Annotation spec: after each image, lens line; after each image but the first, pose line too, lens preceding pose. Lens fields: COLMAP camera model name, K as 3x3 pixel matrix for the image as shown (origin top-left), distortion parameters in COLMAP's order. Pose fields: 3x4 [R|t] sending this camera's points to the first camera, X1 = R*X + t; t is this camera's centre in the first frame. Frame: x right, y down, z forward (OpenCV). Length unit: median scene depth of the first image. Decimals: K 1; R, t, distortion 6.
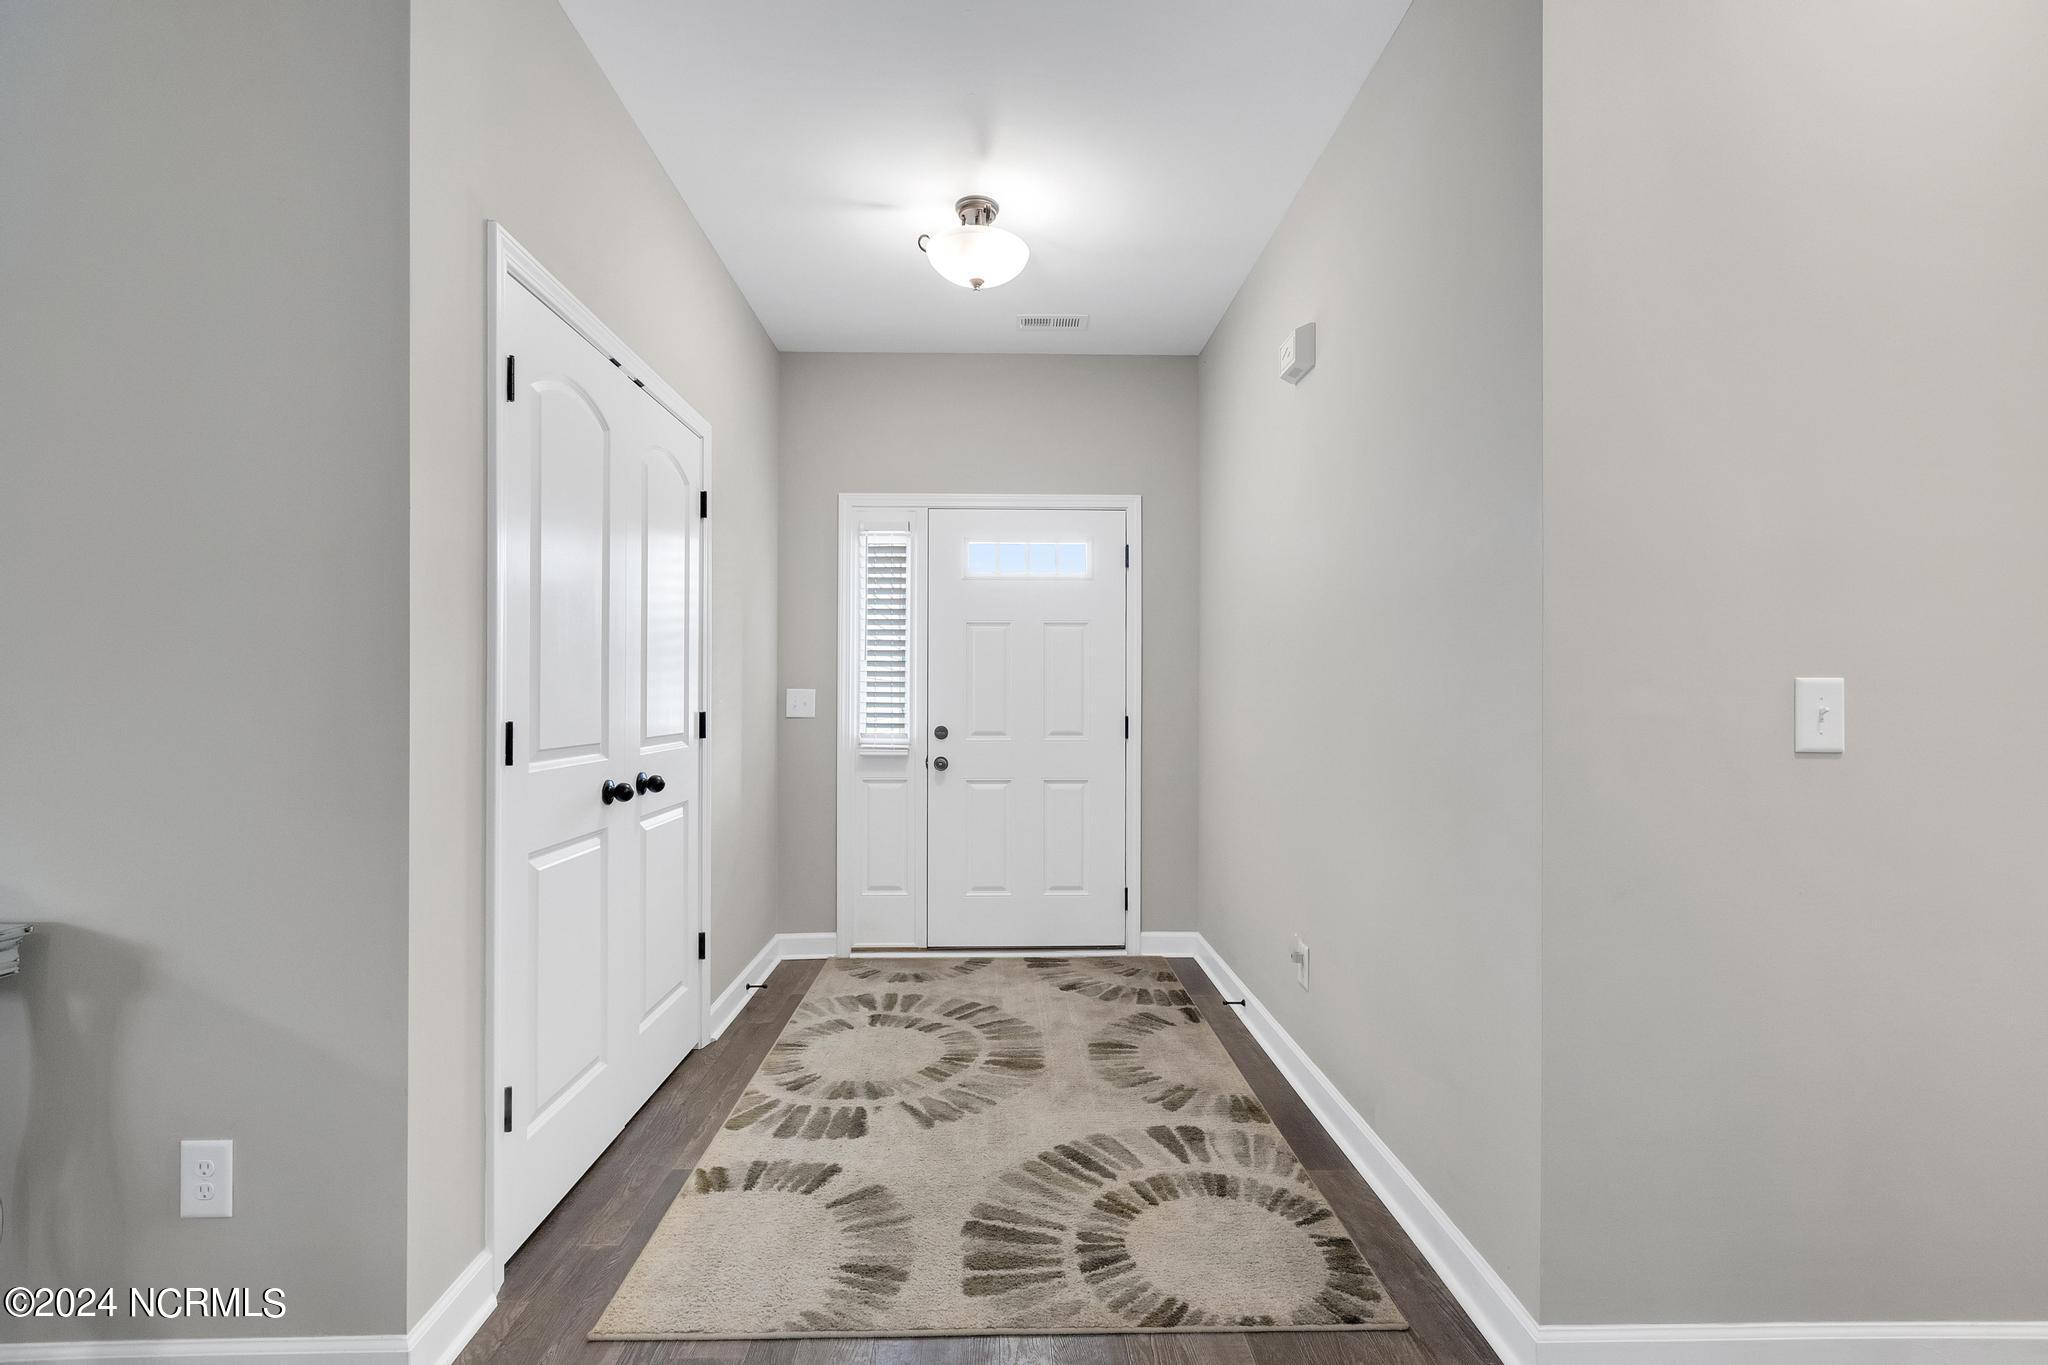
lens RADIAL K [[911.2, 0, 1019.0], [0, 911.2, 690.9], [0, 0, 1]] dist [0.003515, -0.000091]
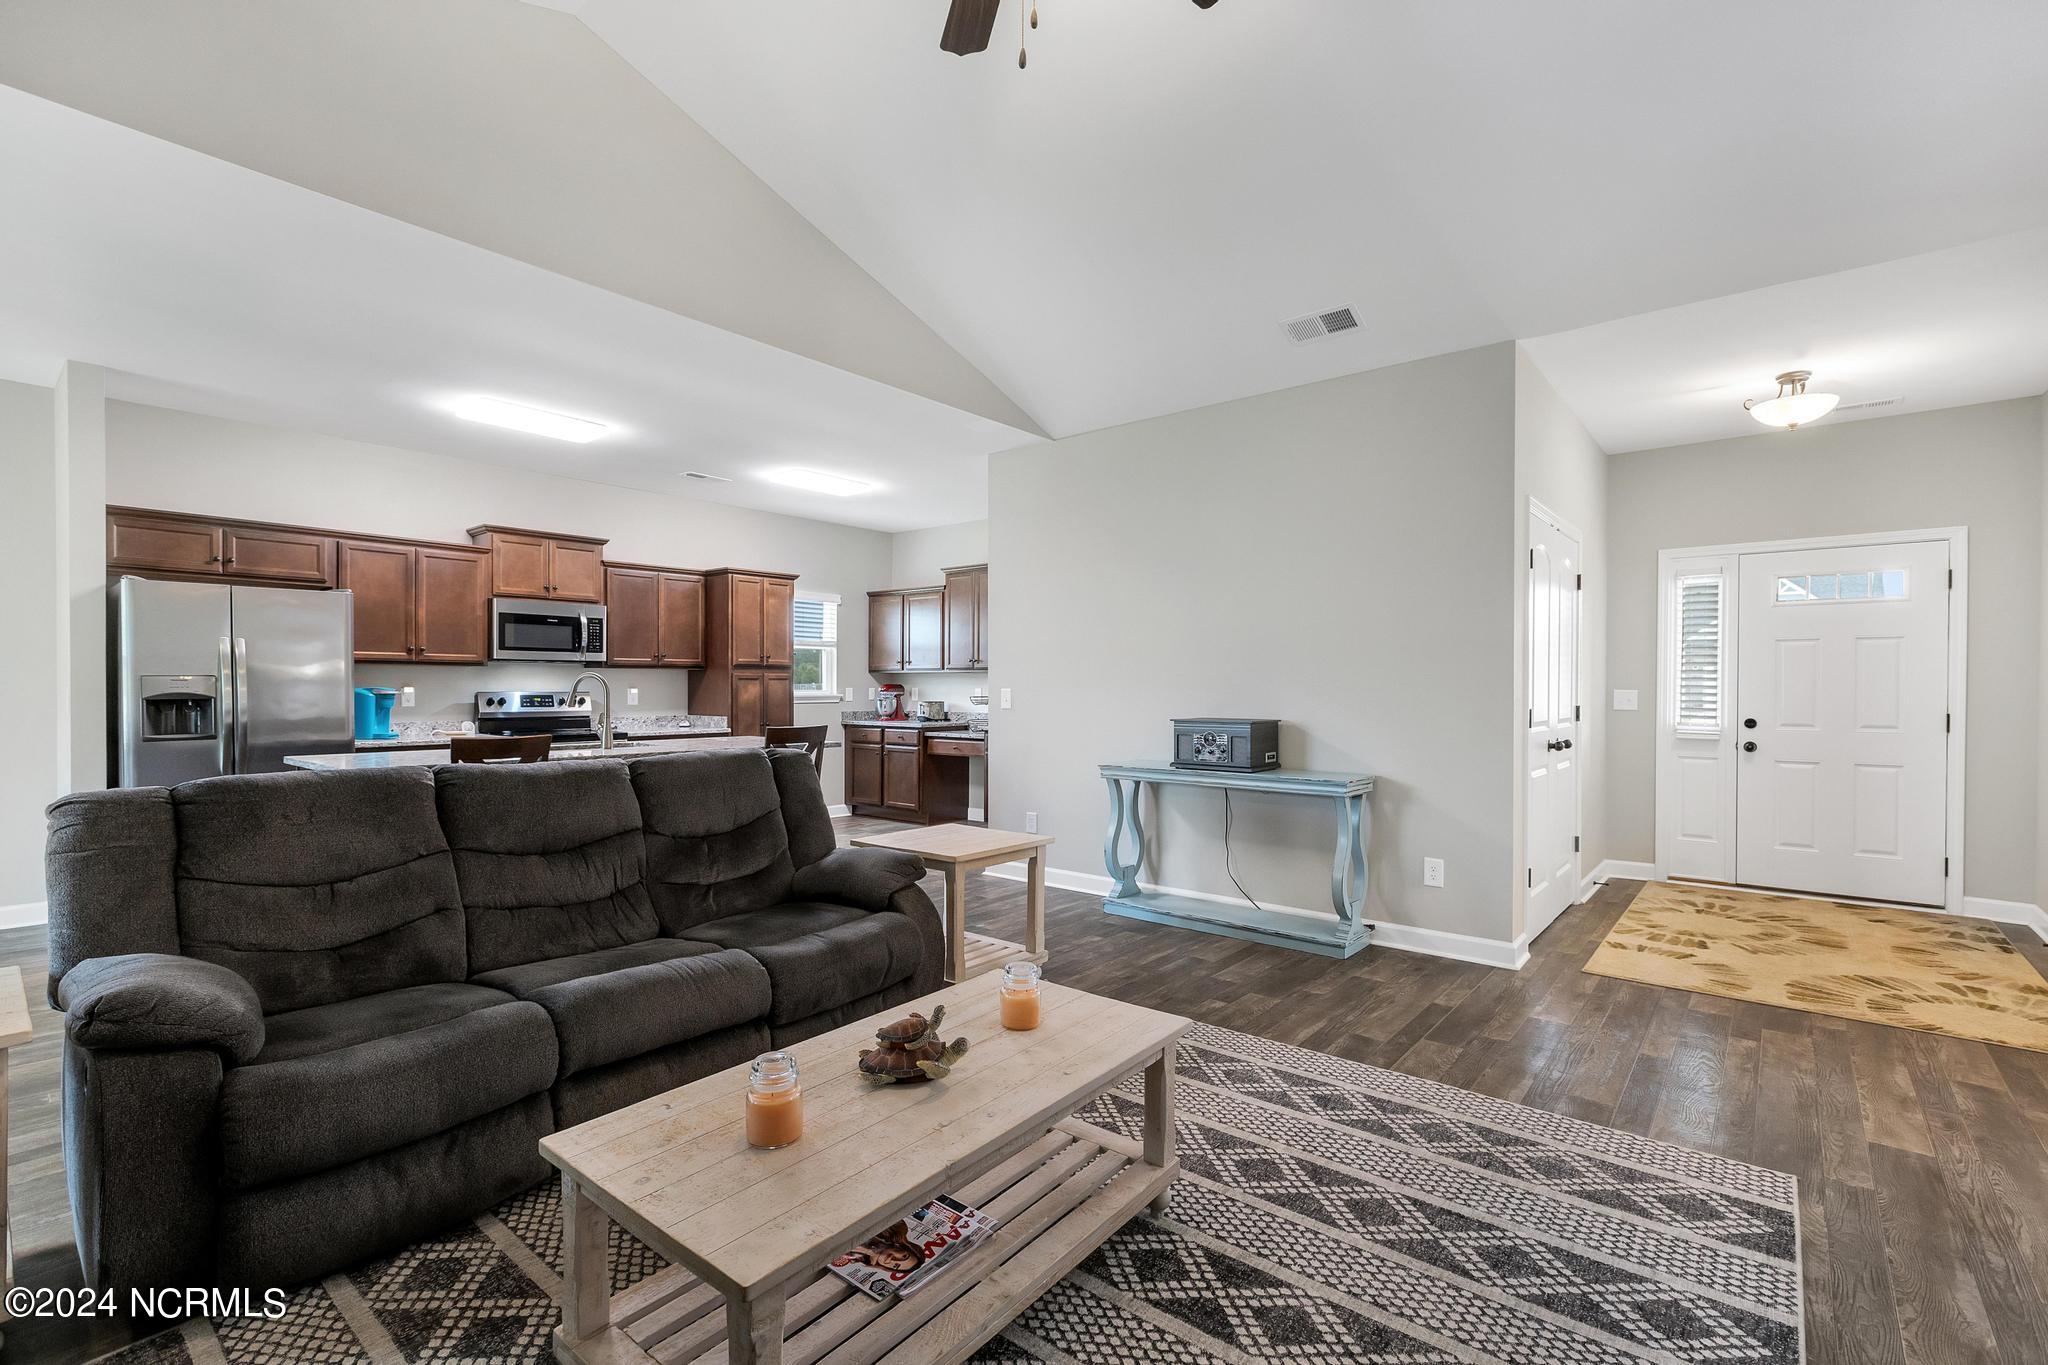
lens RADIAL K [[914.1, 0, 1046.3], [0, 914.1, 687.0], [0, 0, 1]] dist [0.009931, -0.000502]
pose [[0.759892, 0.005220, -0.650029, 0.007599], [-0.000805, 0.999975, 0.007089, -0.021660], [0.650049, -0.004863, 0.759876, -0.912009]]
